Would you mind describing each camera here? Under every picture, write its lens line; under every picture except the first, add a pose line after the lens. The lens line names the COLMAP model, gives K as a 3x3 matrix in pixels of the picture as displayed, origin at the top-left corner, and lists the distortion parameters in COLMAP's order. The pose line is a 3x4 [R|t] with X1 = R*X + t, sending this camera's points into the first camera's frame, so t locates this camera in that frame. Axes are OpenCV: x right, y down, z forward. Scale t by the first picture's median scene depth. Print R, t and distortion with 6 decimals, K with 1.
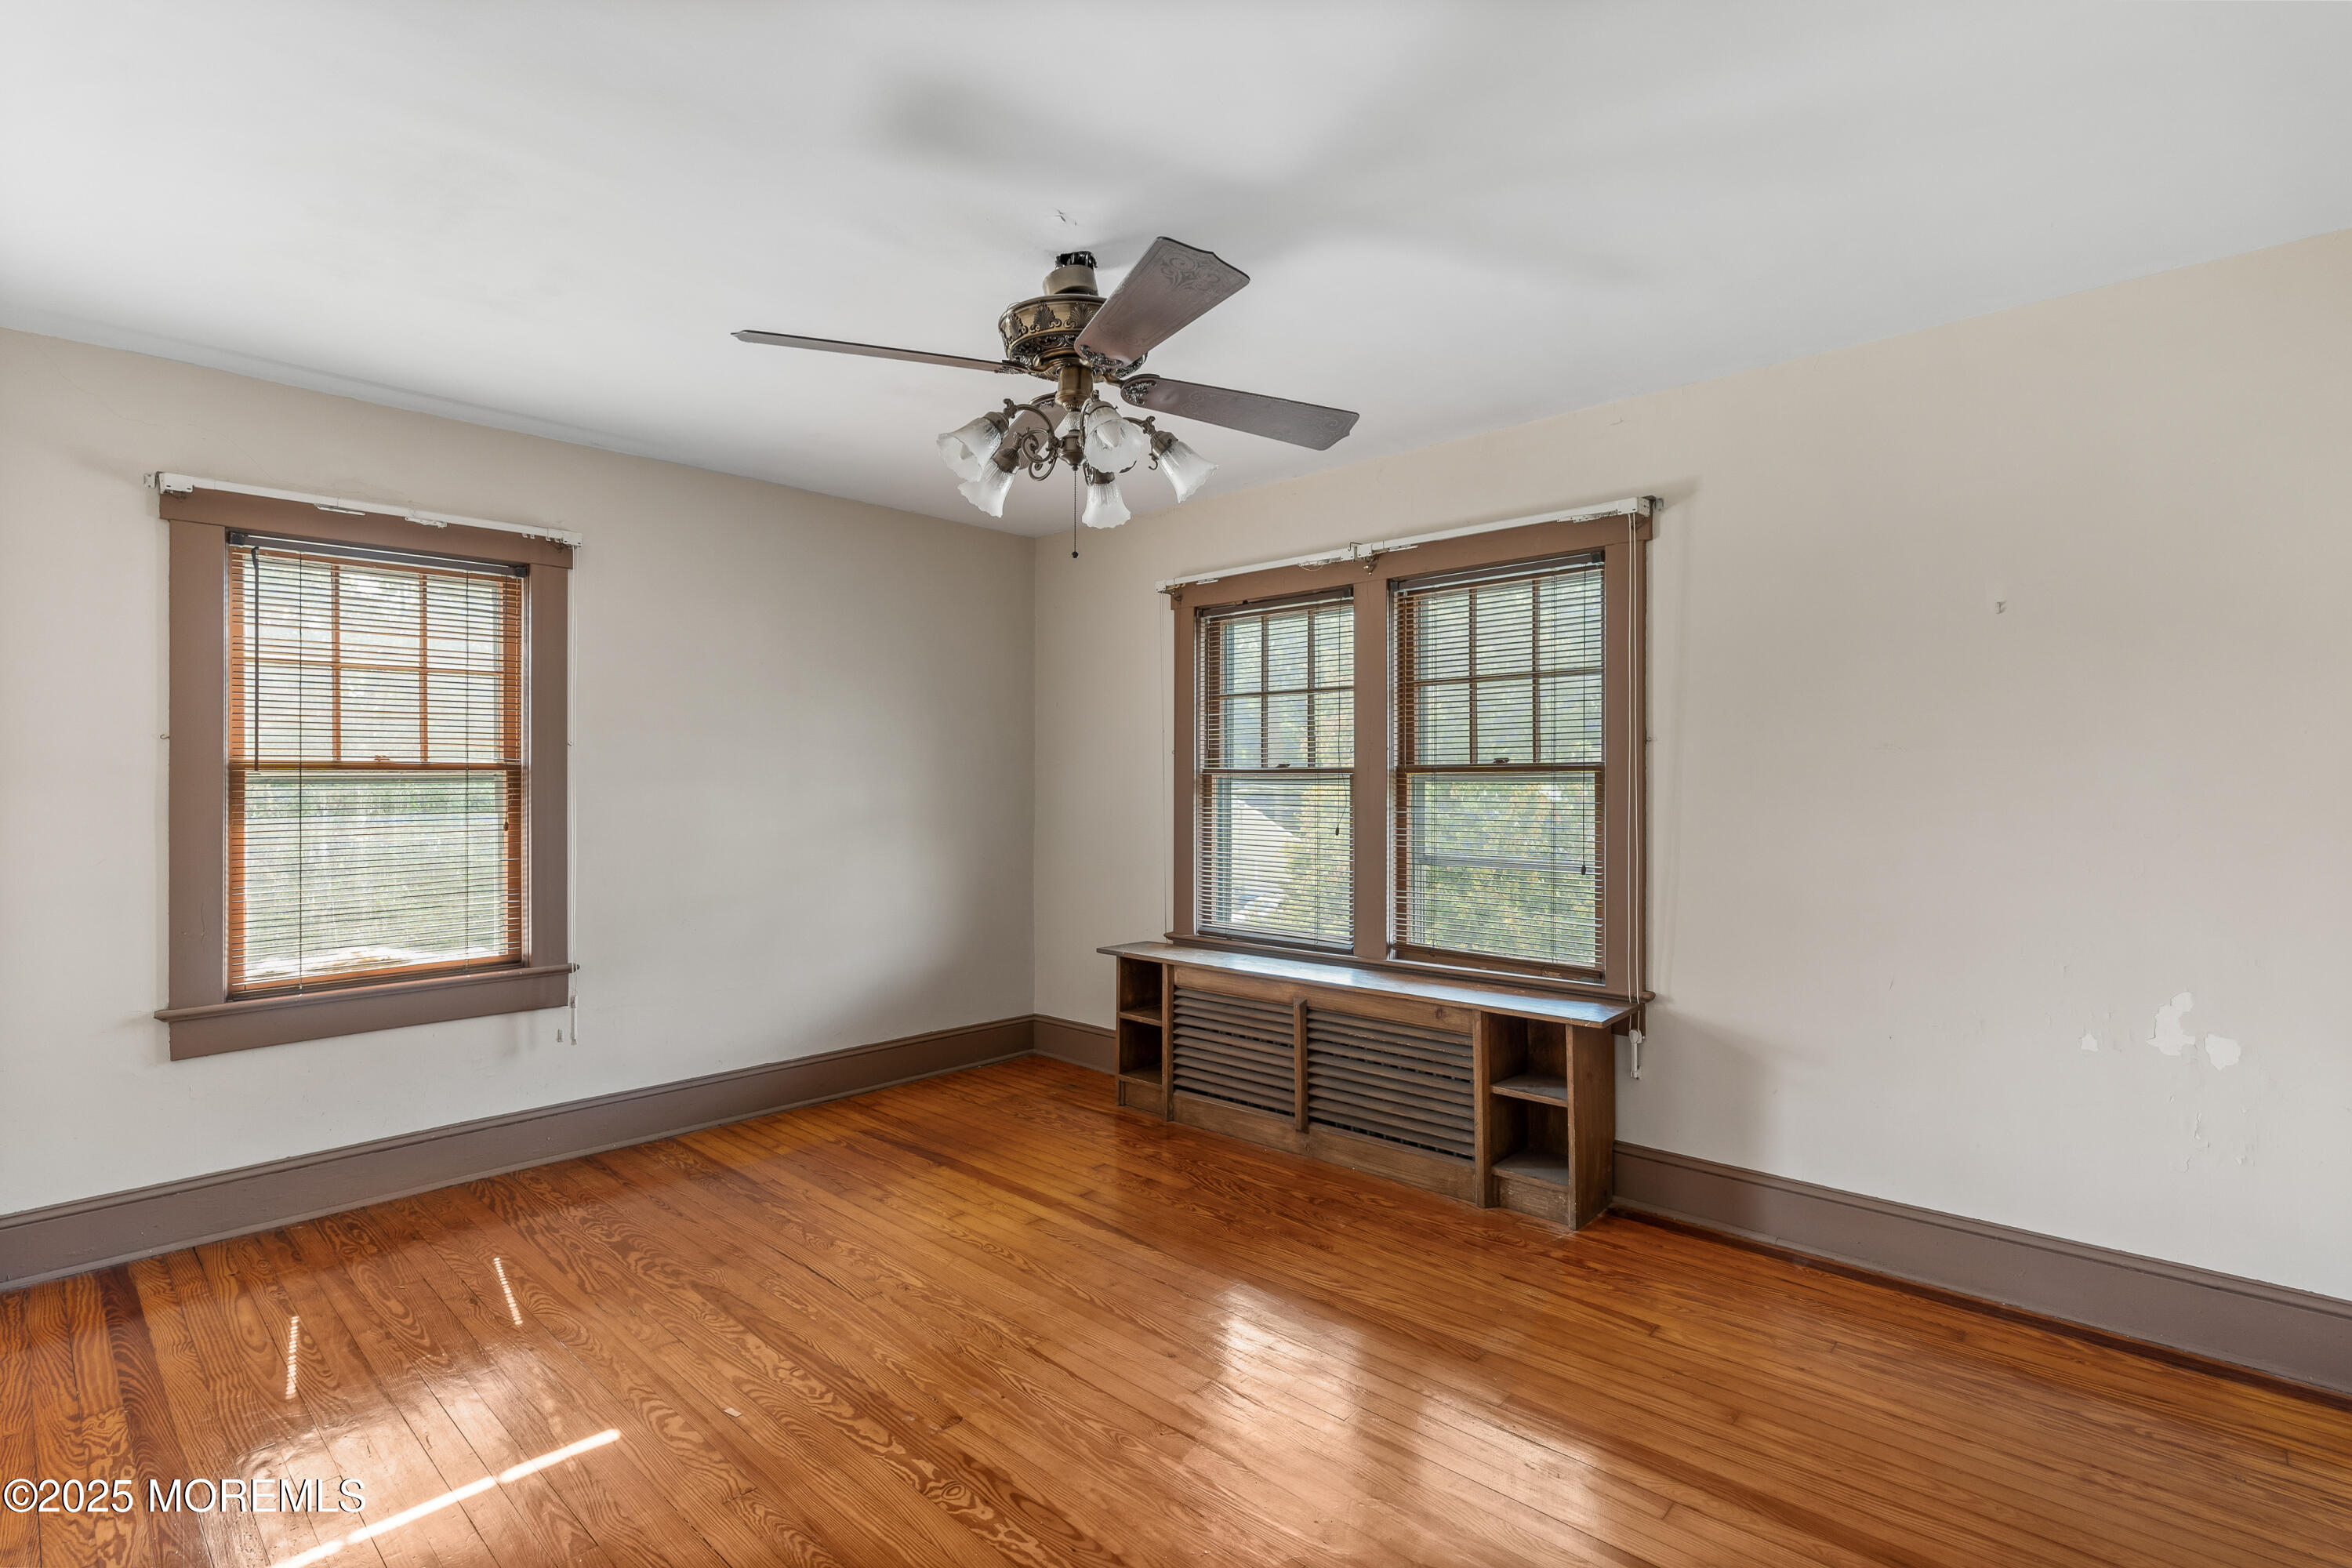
lens RADIAL K [[1177.5, 0, 1120.6], [0, 1177.5, 781.1], [0, 0, 1]] dist [-0.000101, -0.000067]
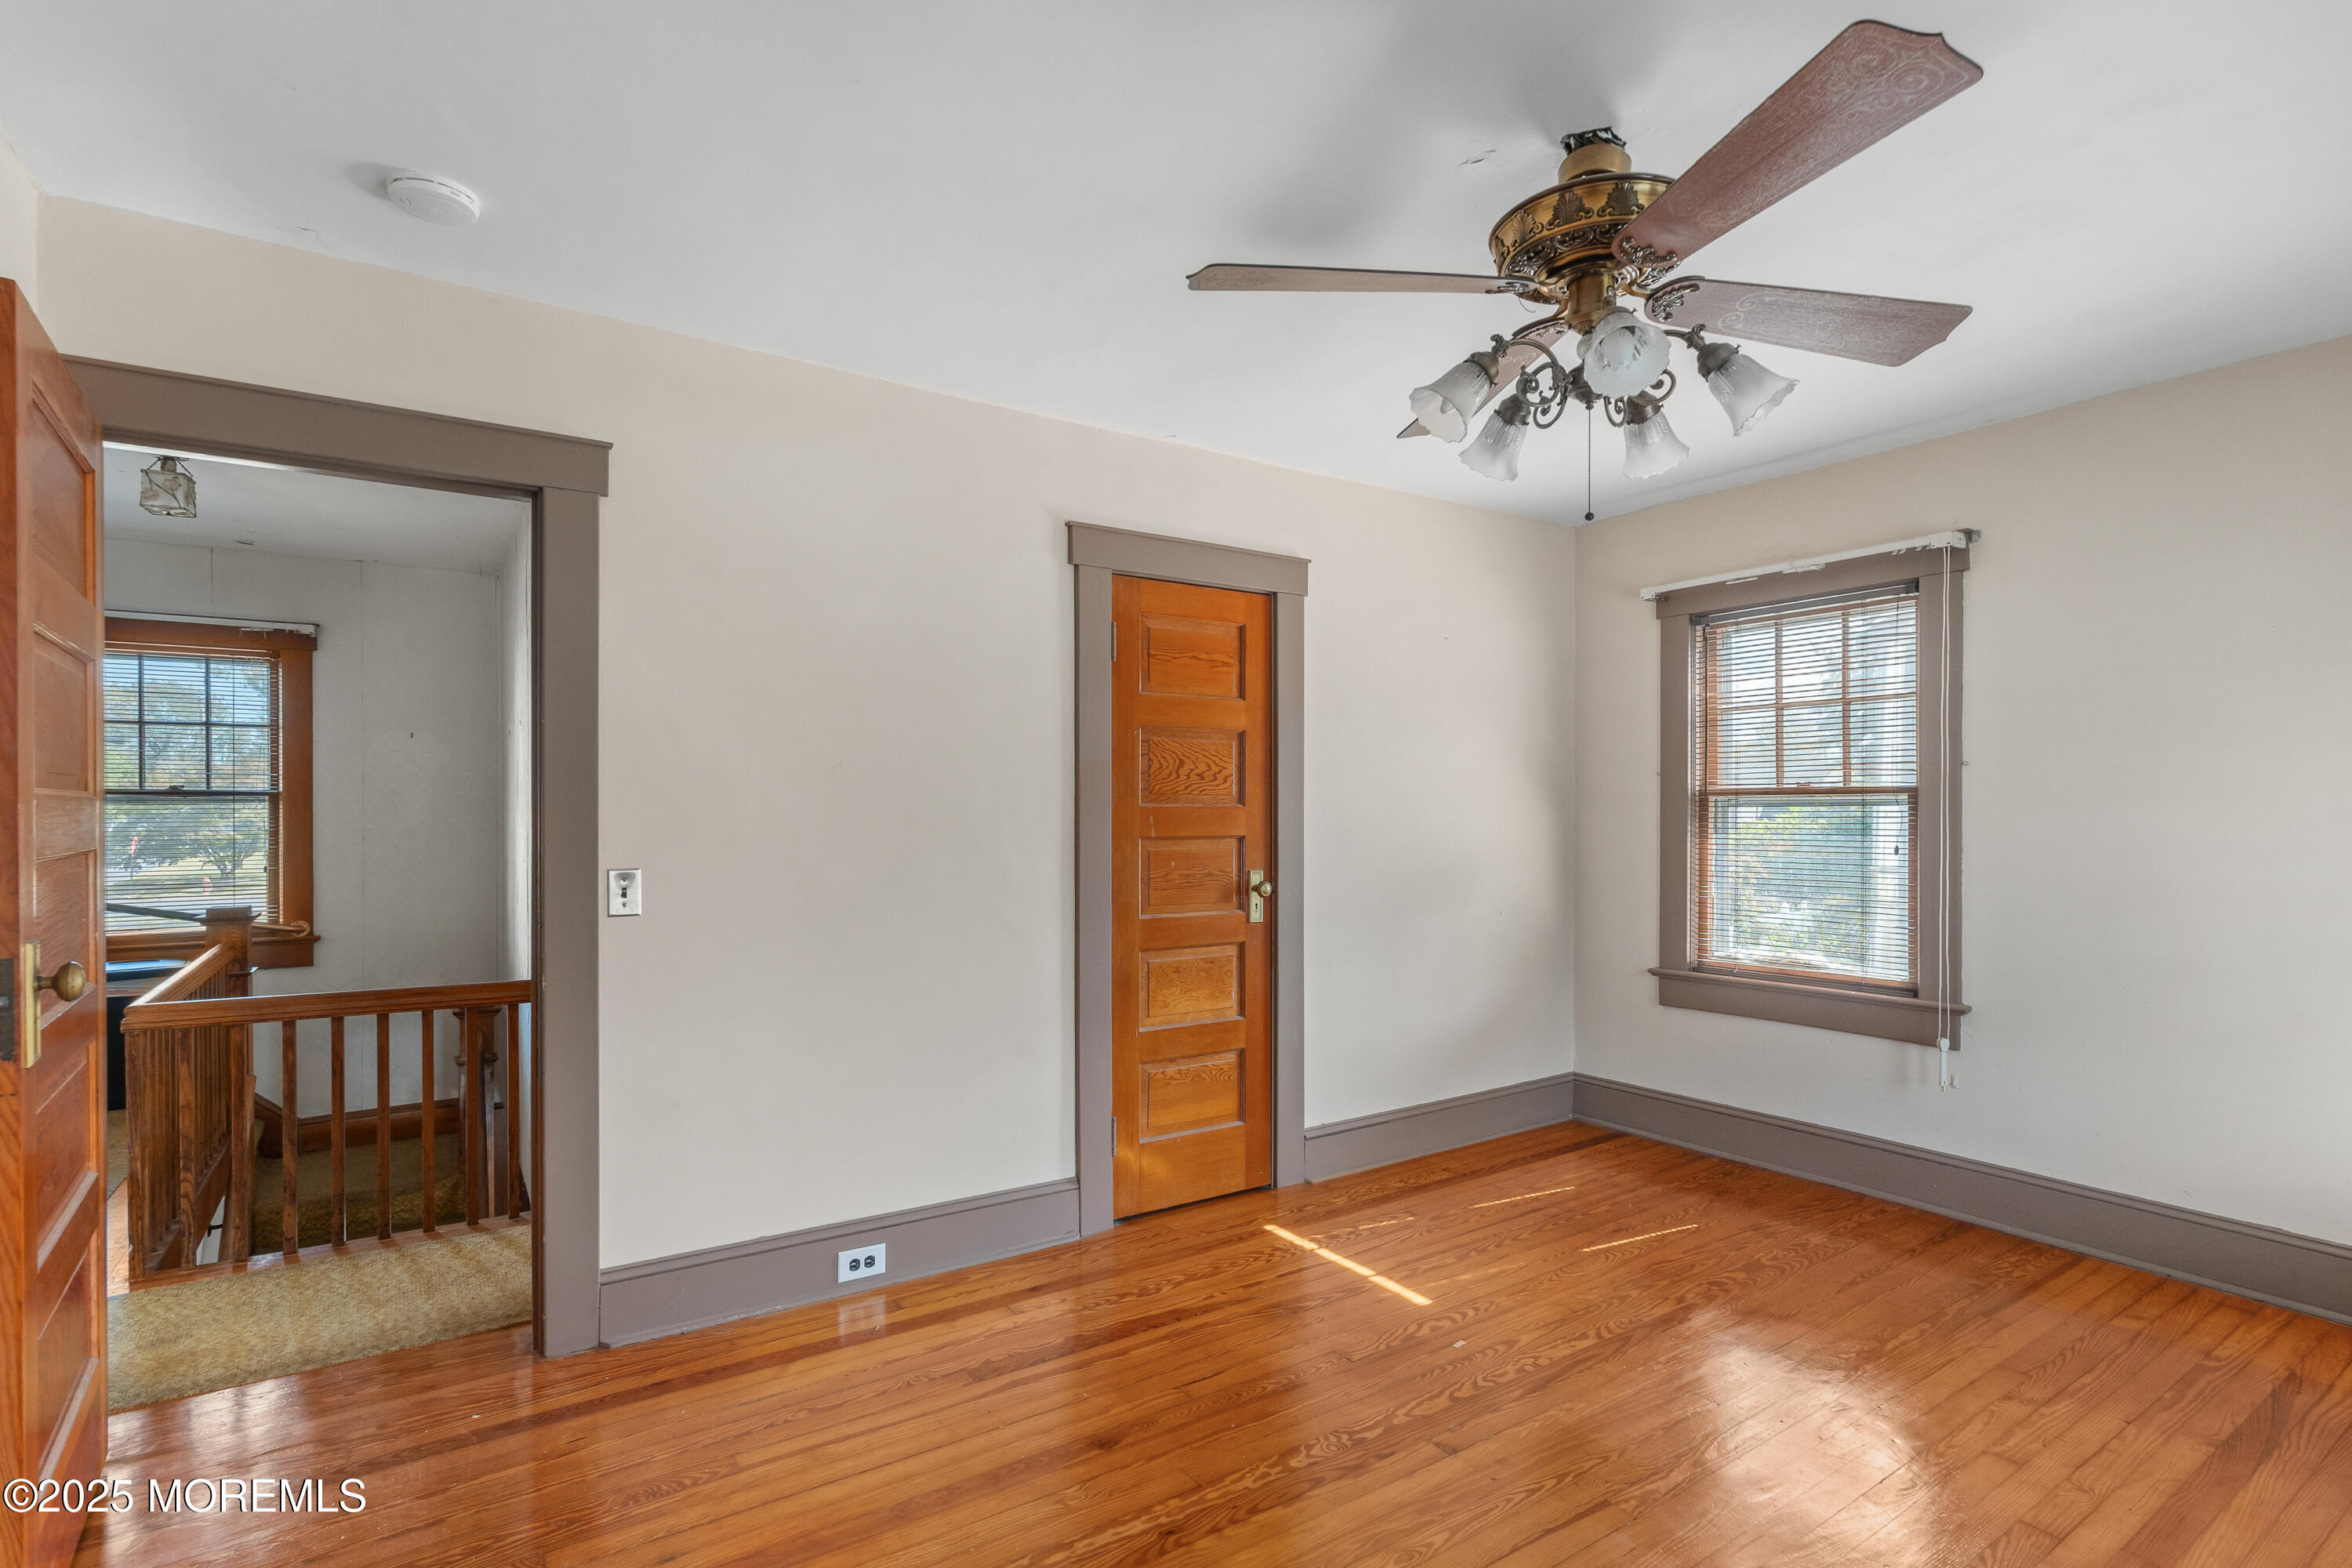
lens RADIAL K [[1118.5, 0, 1174.7], [0, 1118.5, 798.8], [0, 0, 1]] dist [0.000506, 0.000020]
pose [[-0.218255, -0.005109, -0.975878, 0.584700], [0.004836, 0.999968, -0.006317, -0.001836], [0.975880, -0.006098, -0.218223, 0.686762]]
